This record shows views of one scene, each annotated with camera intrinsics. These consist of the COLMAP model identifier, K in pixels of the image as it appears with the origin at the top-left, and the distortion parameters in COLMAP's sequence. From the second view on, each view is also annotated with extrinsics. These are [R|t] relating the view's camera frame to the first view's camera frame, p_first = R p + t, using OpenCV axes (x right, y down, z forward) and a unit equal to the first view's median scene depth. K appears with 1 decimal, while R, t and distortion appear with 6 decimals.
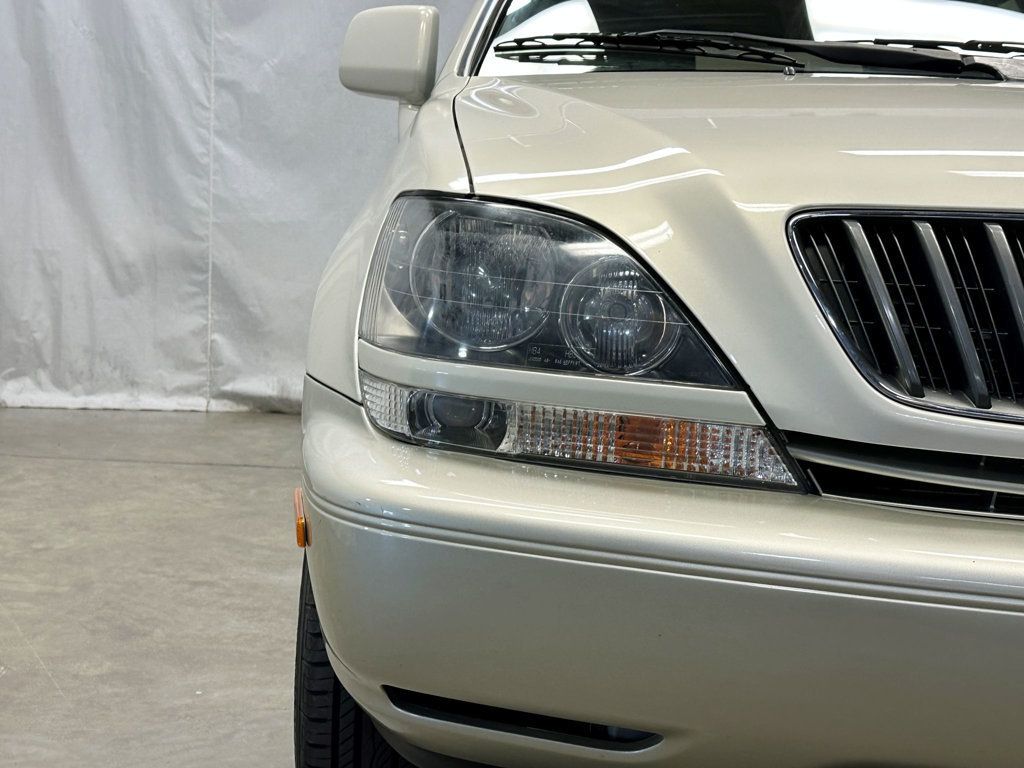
lens RADIAL K [[1332.0, 0, 519.9], [0, 1332.0, 390.6], [0, 0, 1]] dist [0.111353, 0.000000]
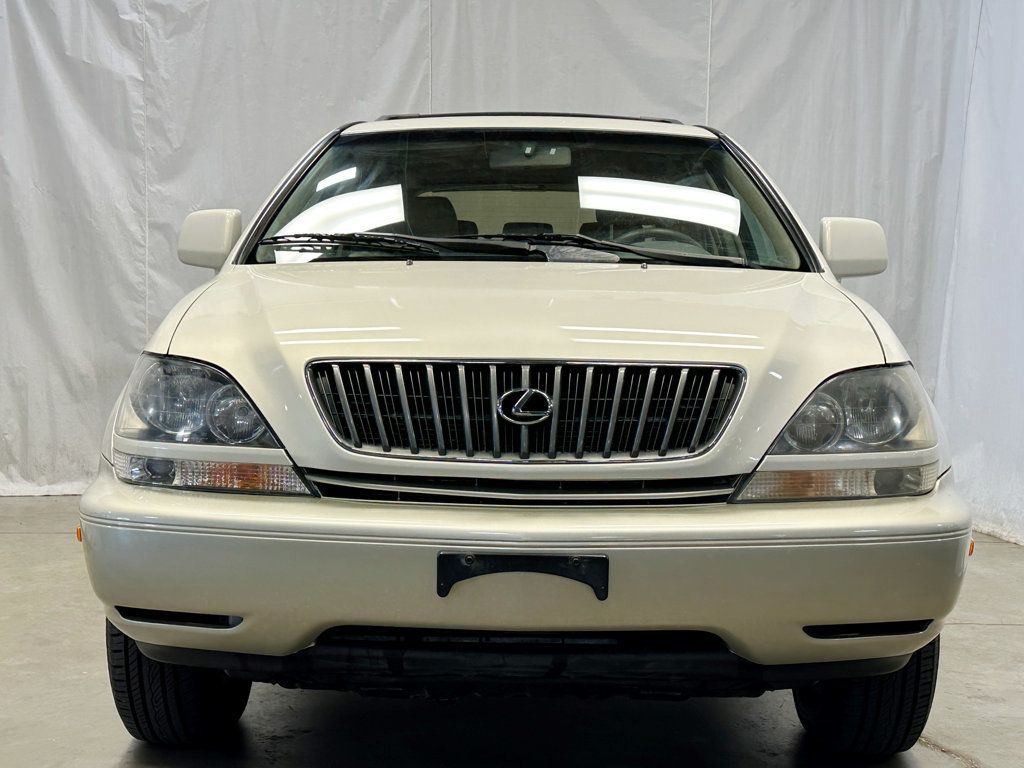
lens RADIAL K [[1332.0, 0, 510.5], [0, 1332.0, 374.7], [0, 0, 1]] dist [0.111353, 0.000000]
pose [[0.999010, -0.043814, -0.007724, 0.166317], [0.043153, 0.996517, -0.071358, 0.014957], [0.010823, 0.070954, 0.997421, -0.331340]]
